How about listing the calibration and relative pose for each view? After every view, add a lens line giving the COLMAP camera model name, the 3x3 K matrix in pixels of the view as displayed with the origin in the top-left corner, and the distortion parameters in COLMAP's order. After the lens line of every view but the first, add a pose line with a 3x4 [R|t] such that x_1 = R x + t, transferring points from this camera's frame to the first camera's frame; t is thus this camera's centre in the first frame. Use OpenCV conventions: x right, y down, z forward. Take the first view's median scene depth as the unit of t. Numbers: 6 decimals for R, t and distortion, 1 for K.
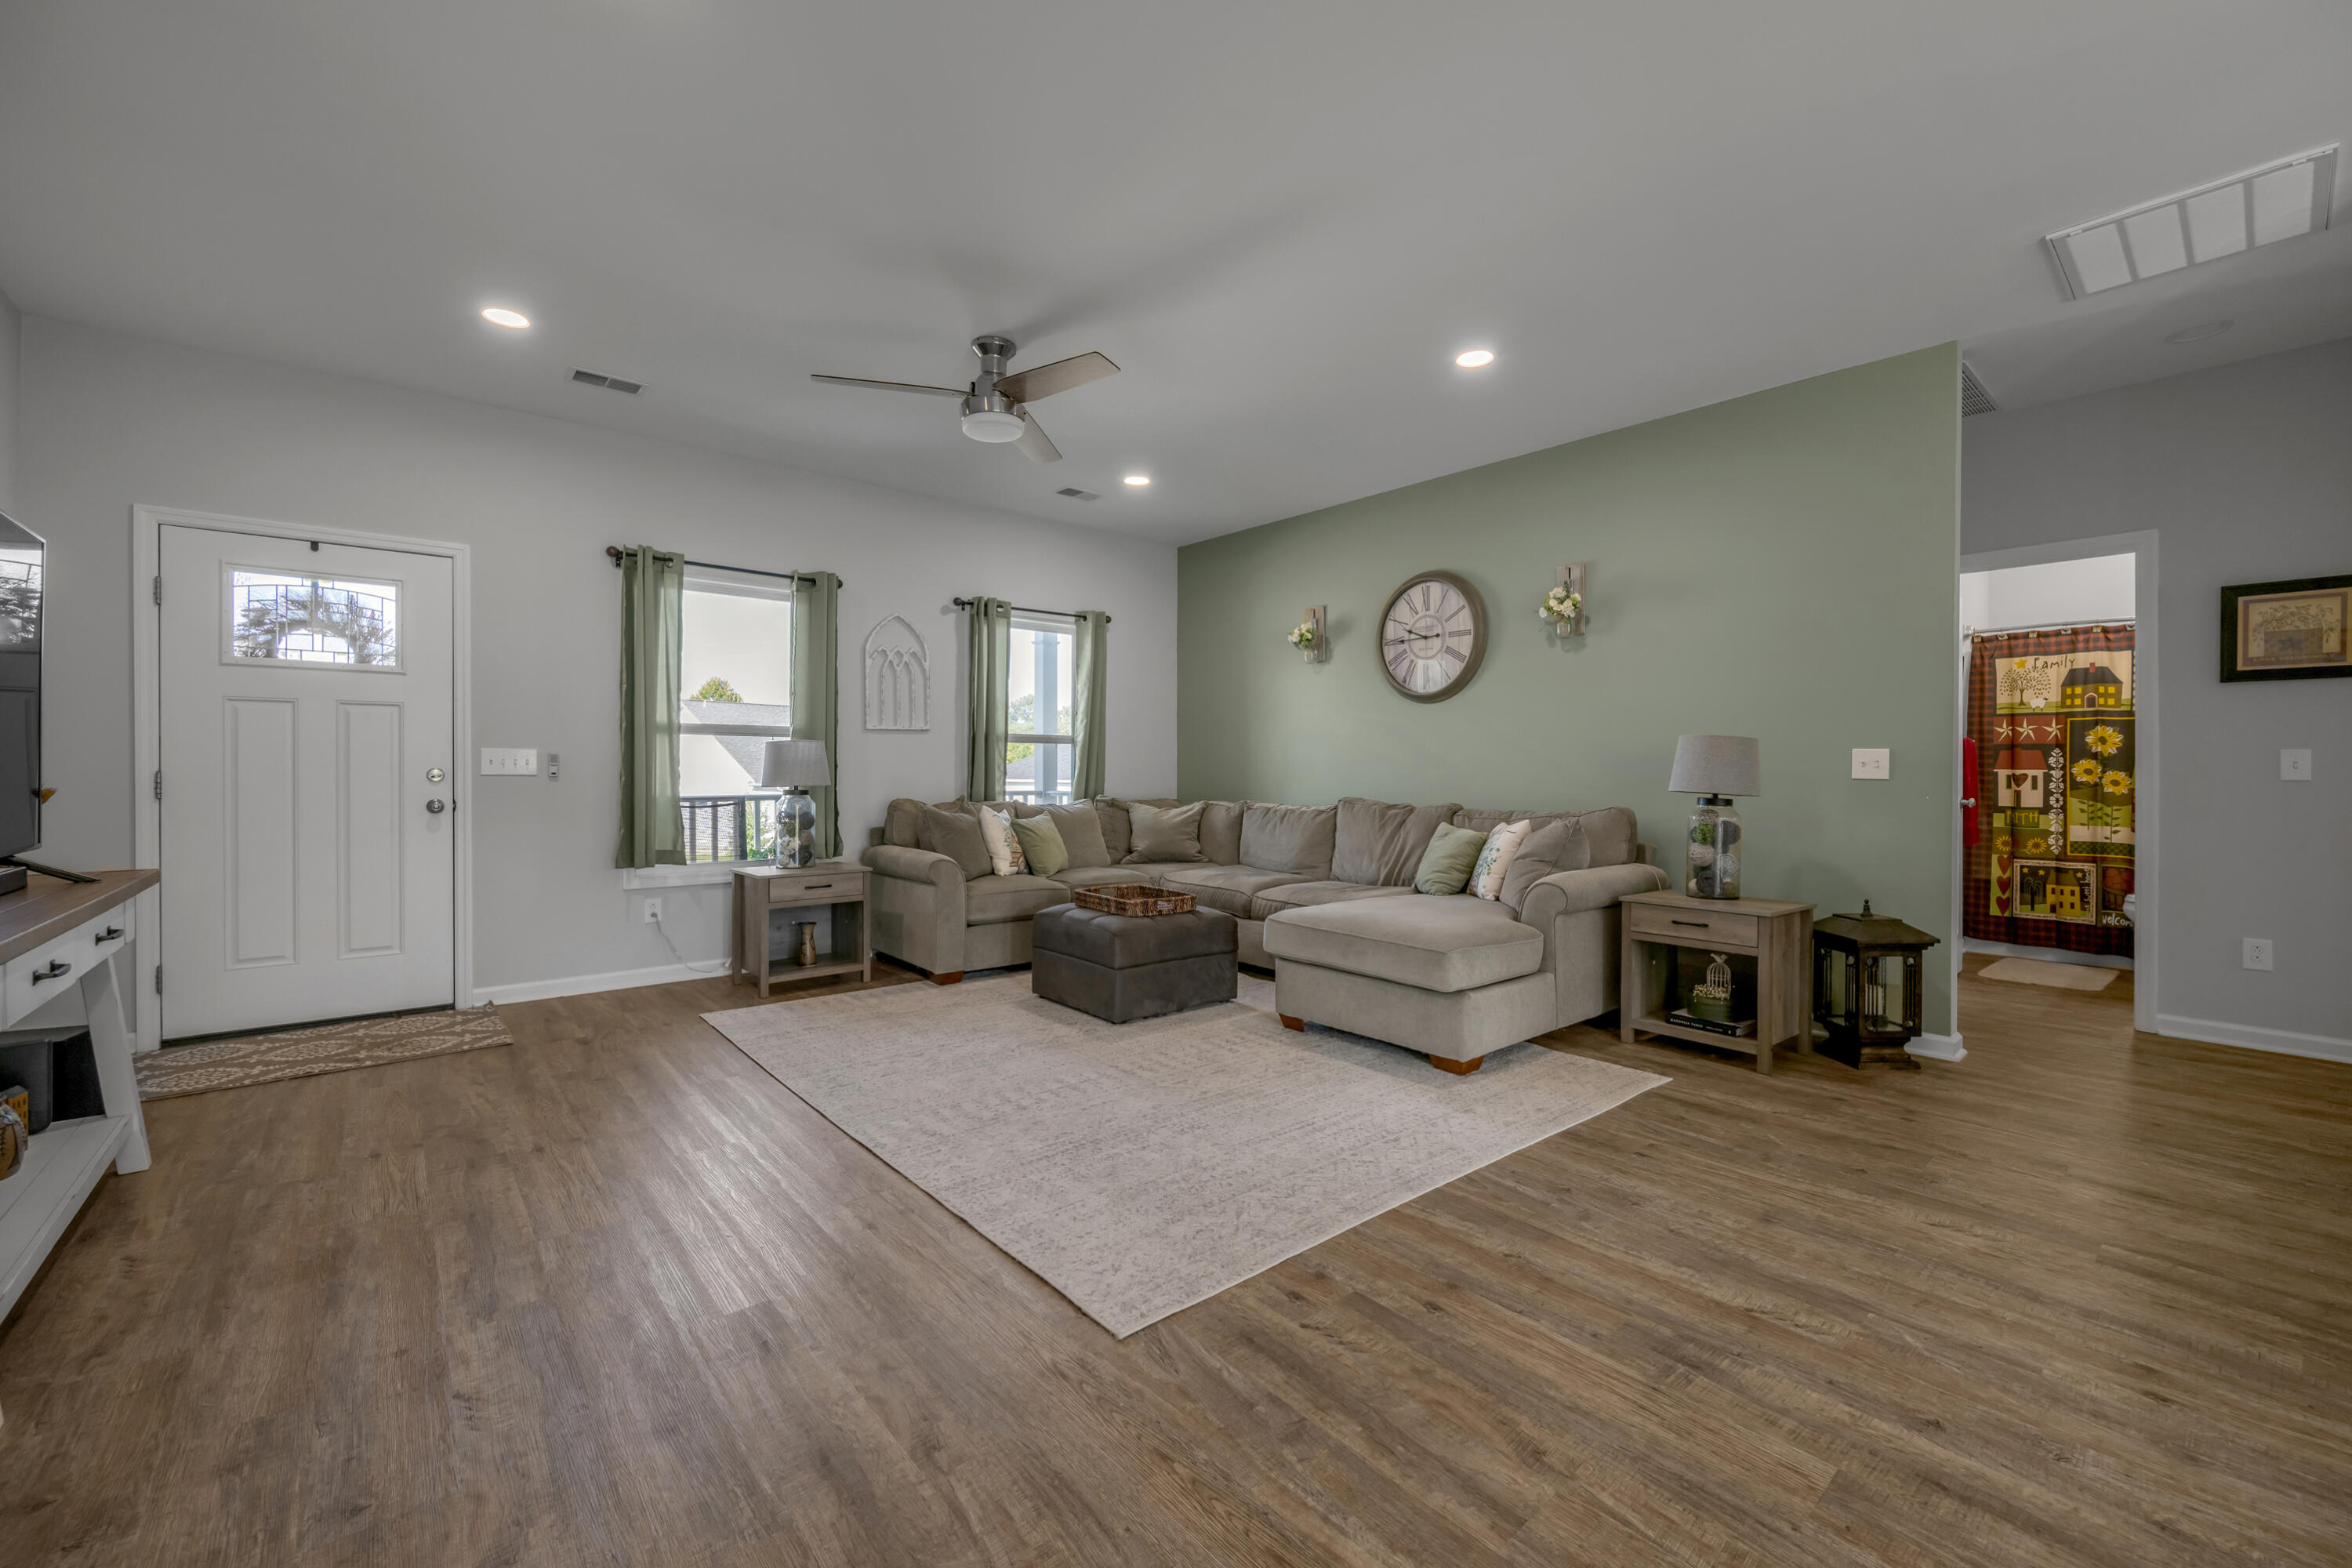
lens RADIAL K [[939.5, 0, 1176.0], [0, 939.5, 784.0], [0, 0, 1]] dist [-0.006554, -0.000126]
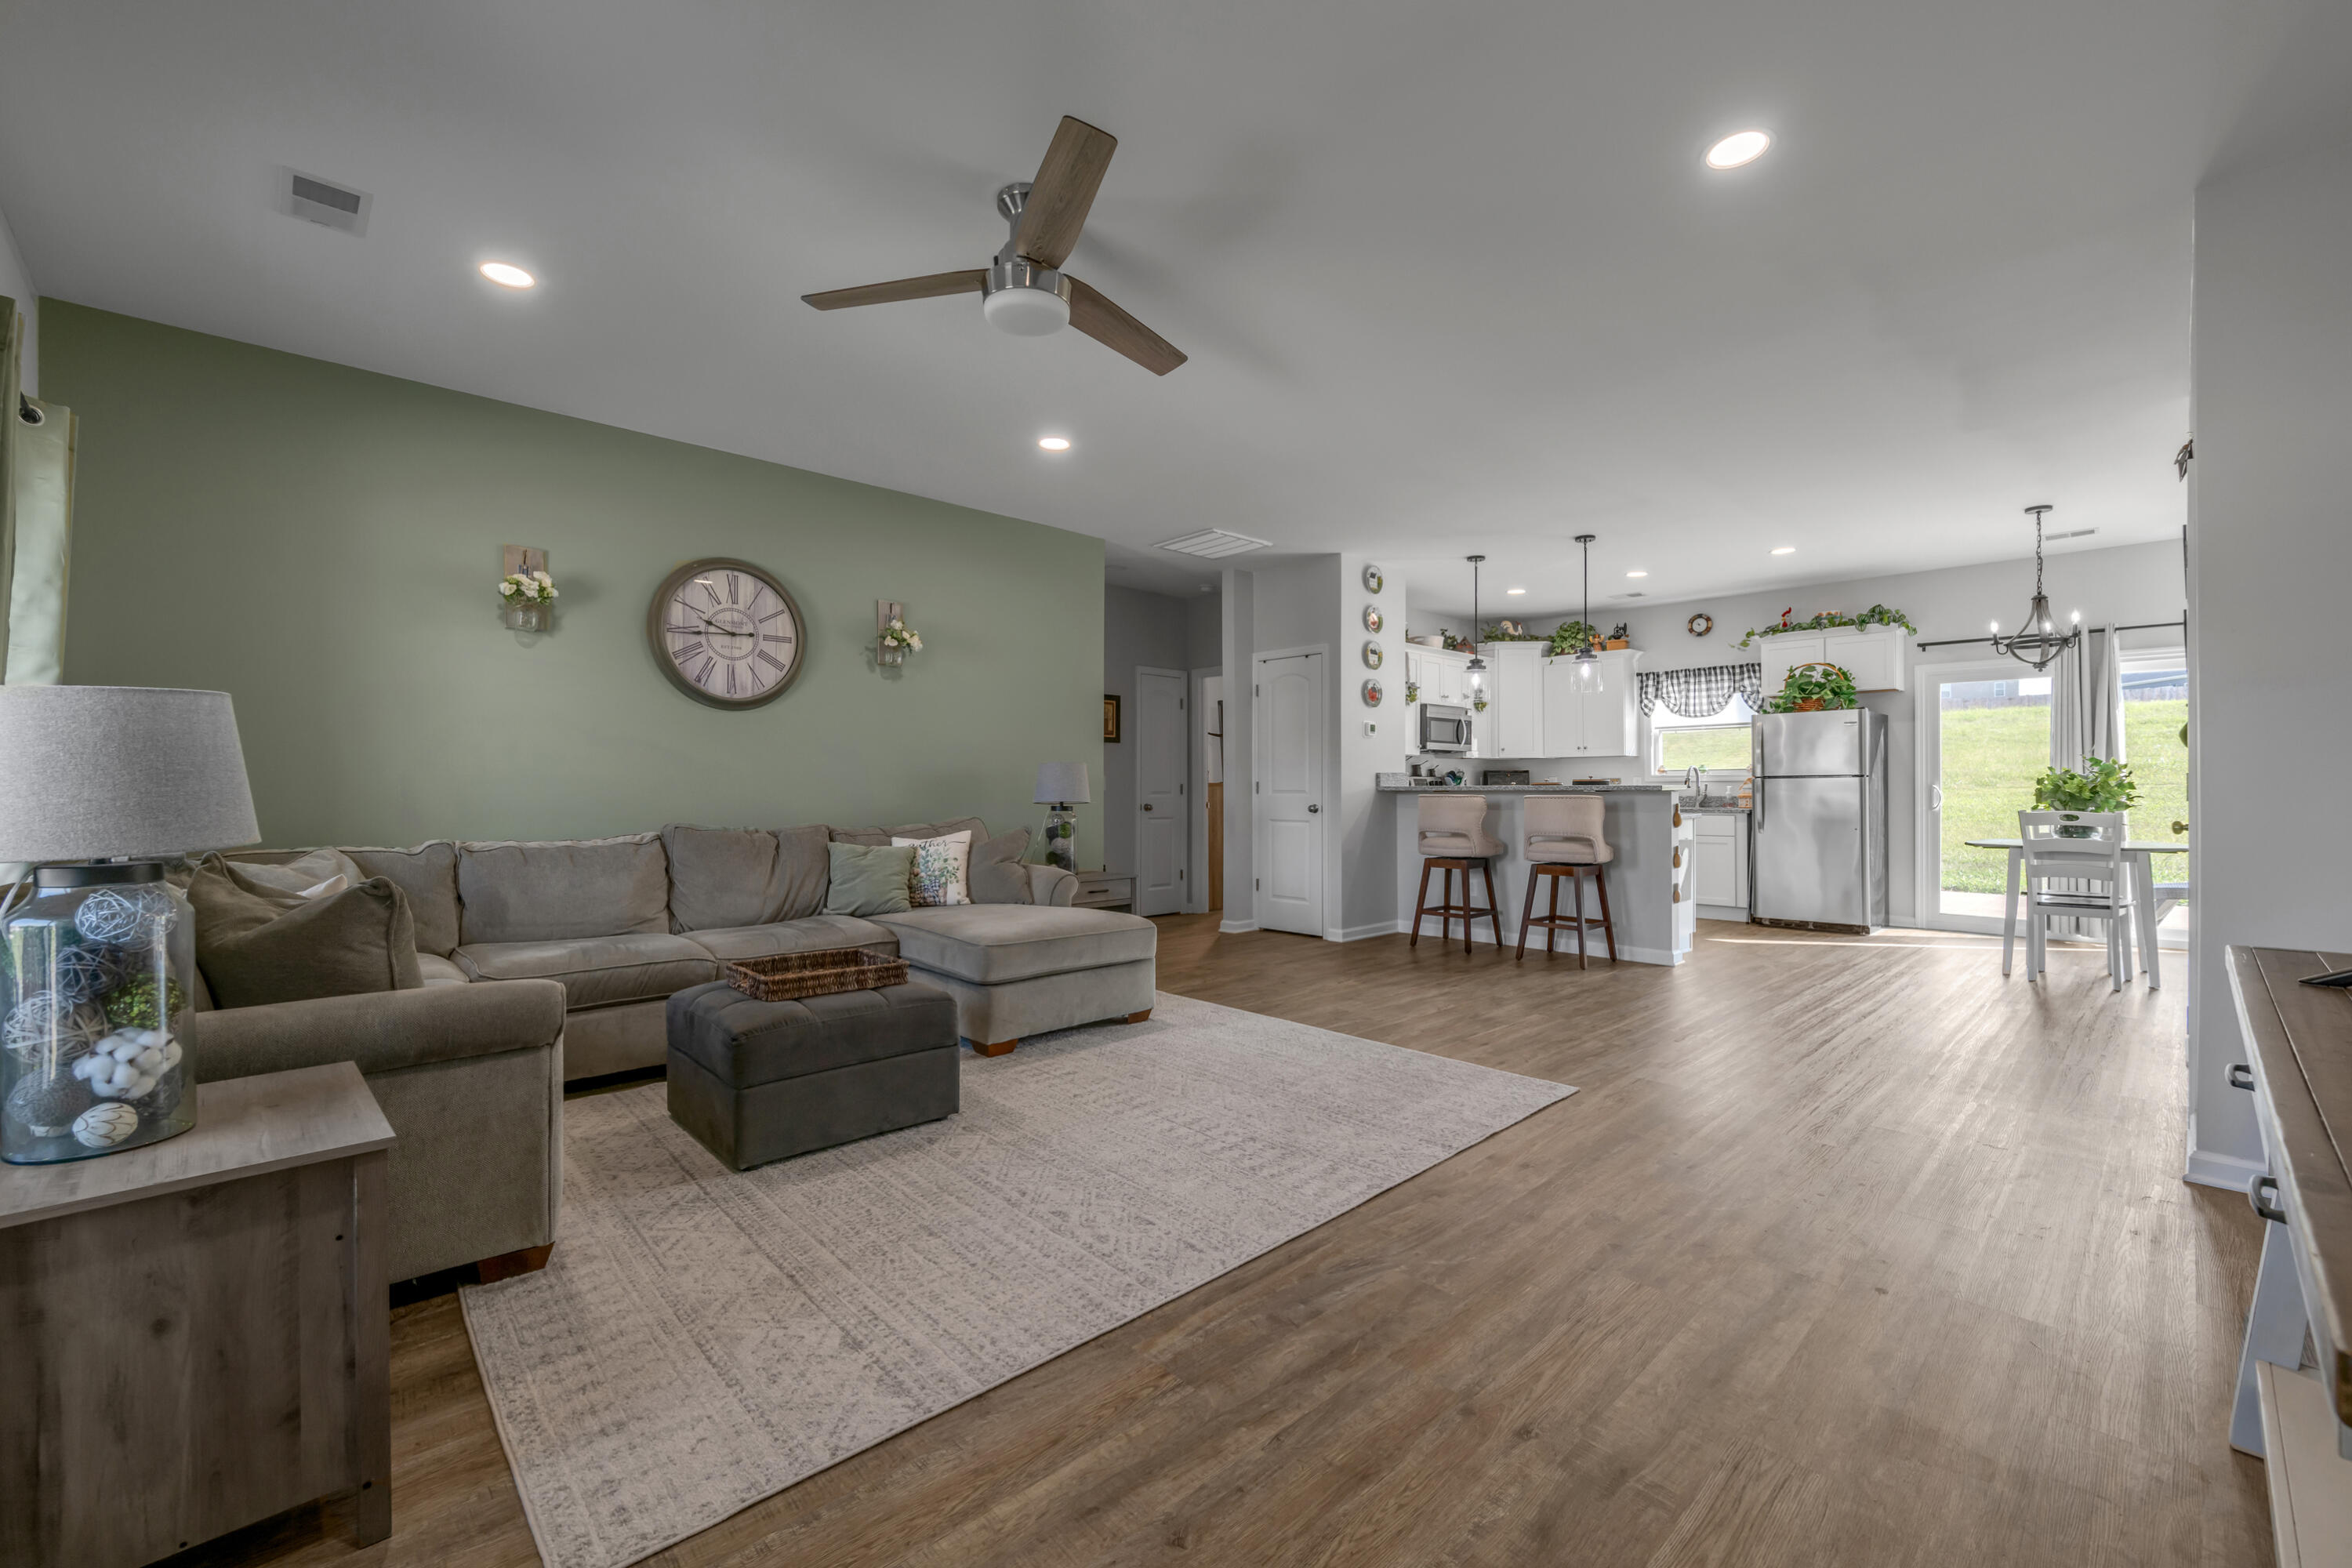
lens RADIAL K [[965.0, 0, 1193.4], [0, 965.0, 787.7], [0, 0, 1]] dist [-0.004402, -0.000106]
pose [[-0.063338, -0.003716, 0.997985, -1.060652], [0.018775, 0.999812, 0.004914, -0.017899], [-0.997816, 0.019048, -0.063256, 1.036960]]
